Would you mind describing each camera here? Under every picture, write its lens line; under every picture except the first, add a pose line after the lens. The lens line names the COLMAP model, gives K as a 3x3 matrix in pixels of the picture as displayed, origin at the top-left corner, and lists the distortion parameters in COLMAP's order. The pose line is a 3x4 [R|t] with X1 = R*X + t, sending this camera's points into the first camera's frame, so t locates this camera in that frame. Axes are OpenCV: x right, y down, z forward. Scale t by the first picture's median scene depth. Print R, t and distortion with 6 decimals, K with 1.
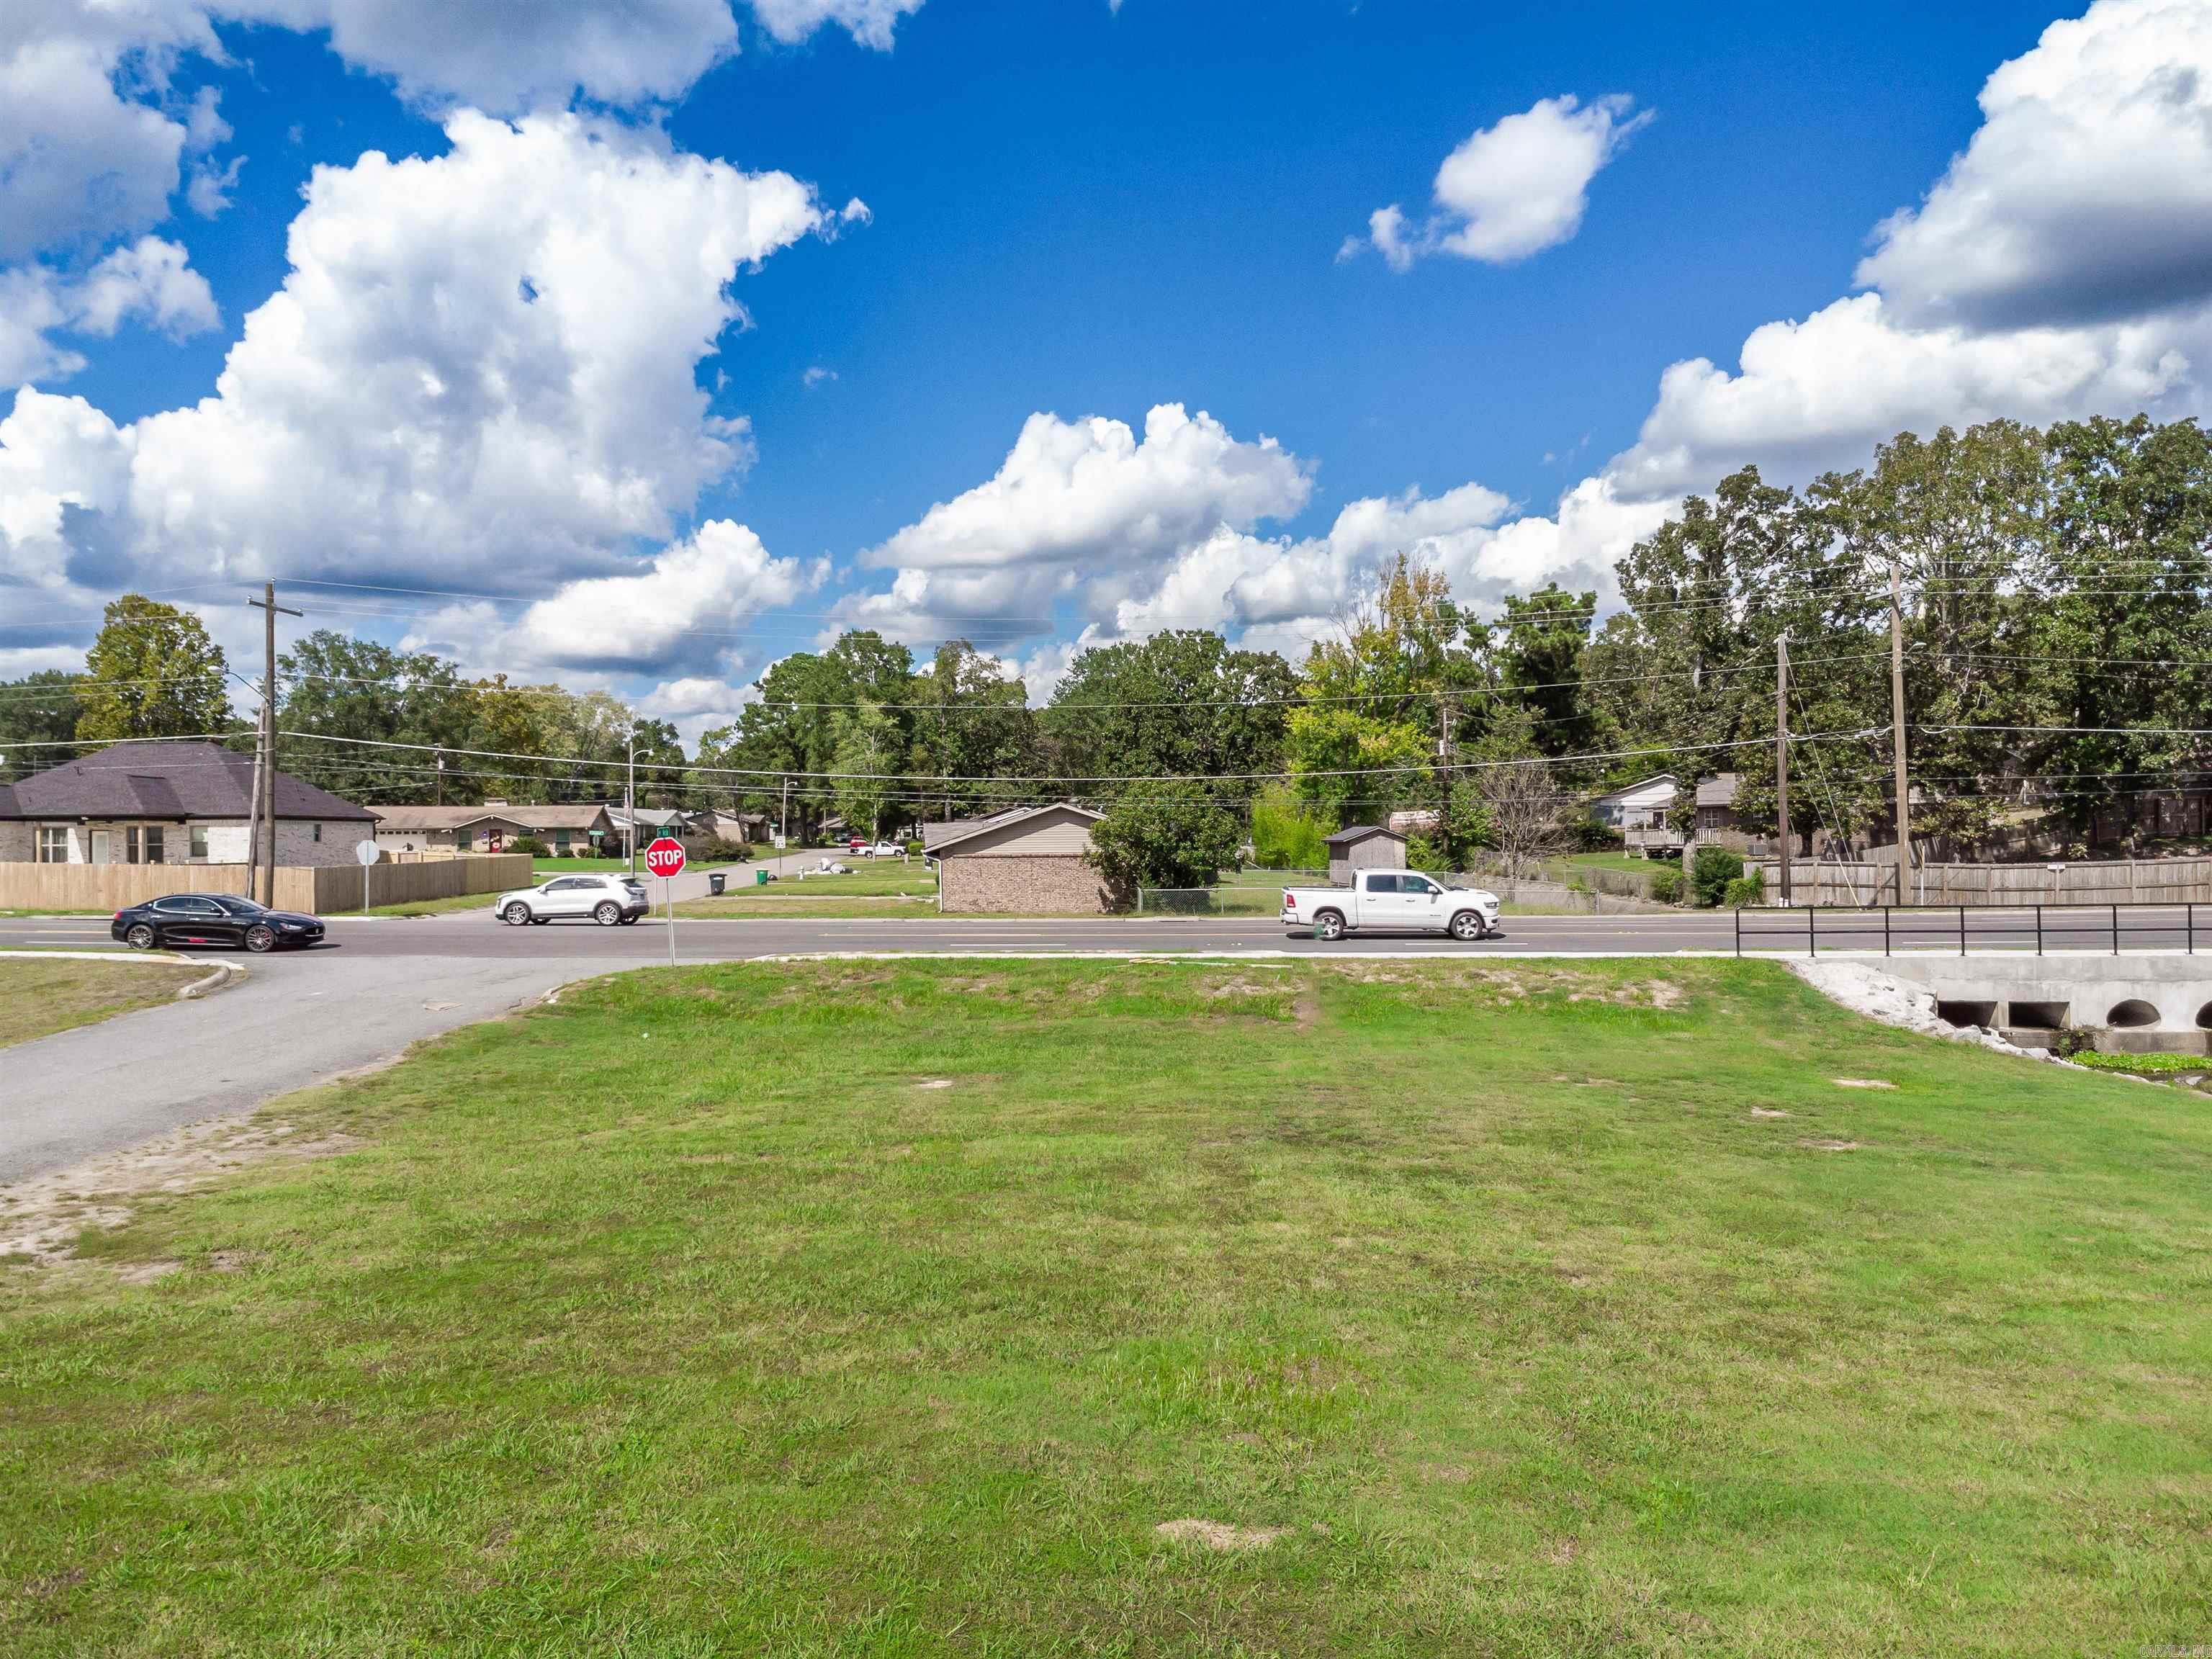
lens RADIAL K [[1536.8, 0, 1098.8], [0, 1536.8, 846.6], [0, 0, 1]] dist [0.216507, -0.210619]
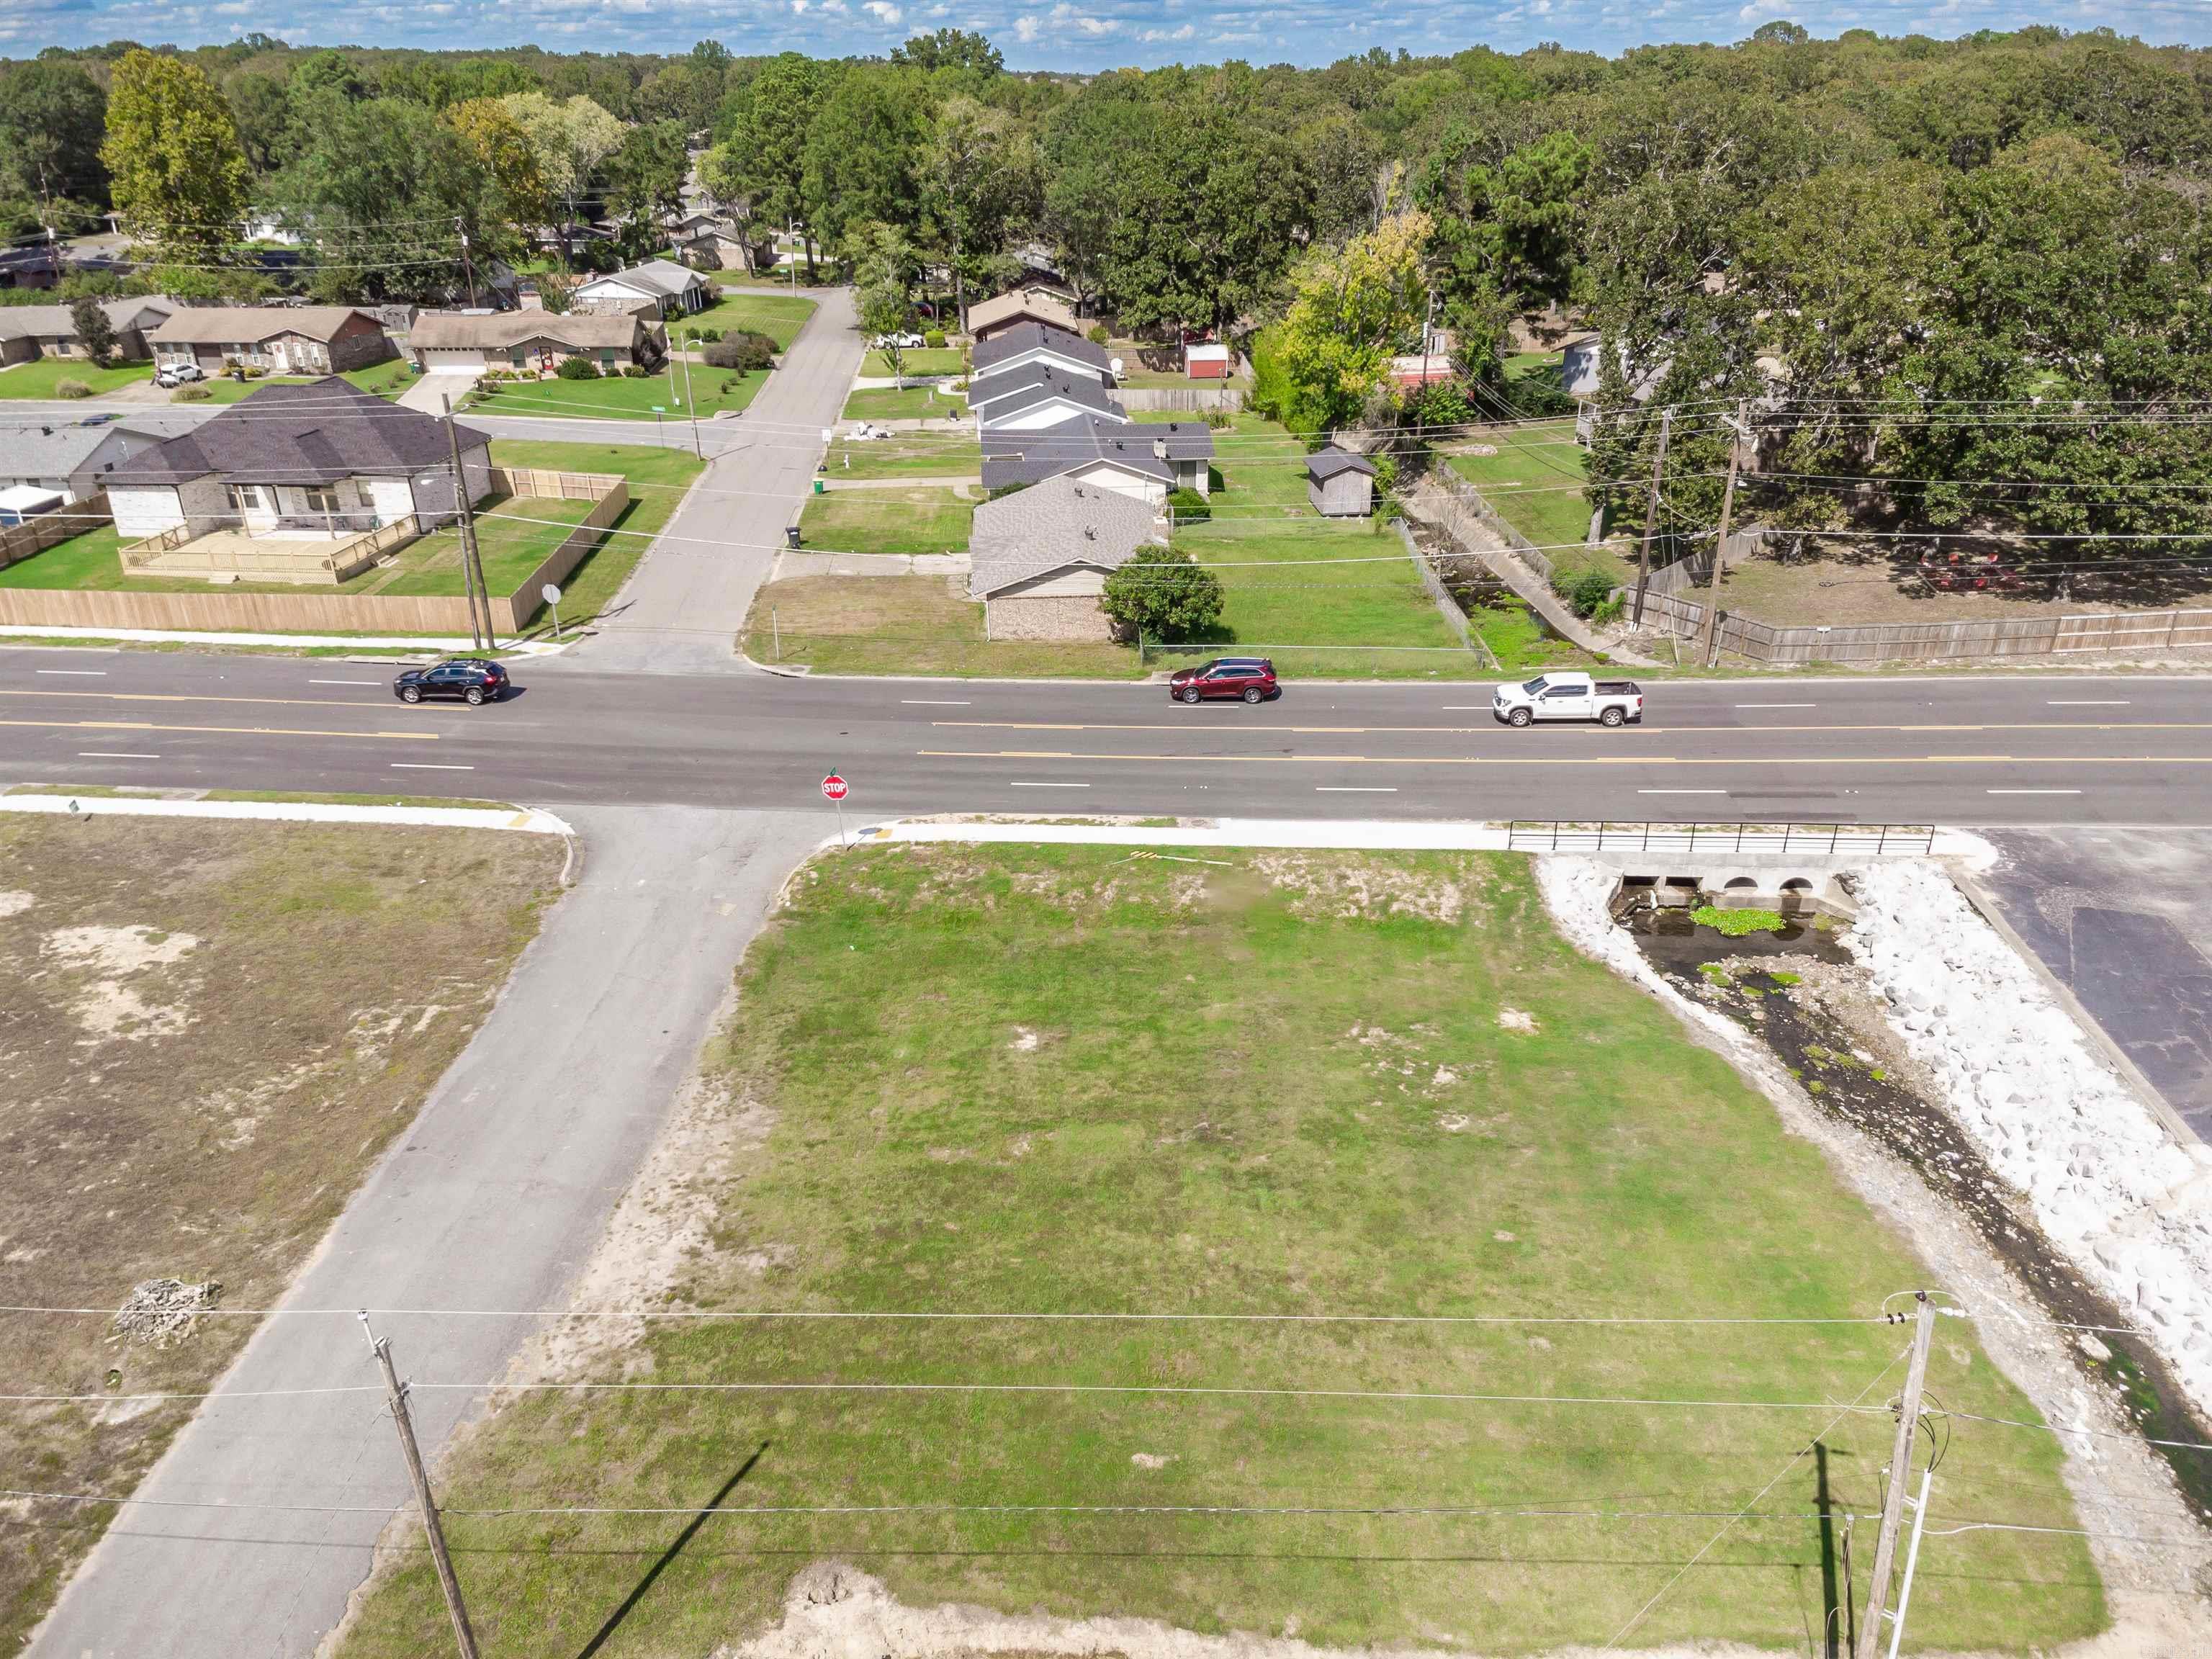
lens RADIAL K [[1536.8, 0, 1098.8], [0, 1536.8, 846.6], [0, 0, 1]] dist [0.216507, -0.210619]
pose [[0.999992, 0.003303, -0.002215, -0.004104], [-0.002022, 0.901789, 0.432172, -0.268698], [0.003425, -0.432164, 0.901789, -0.186774]]
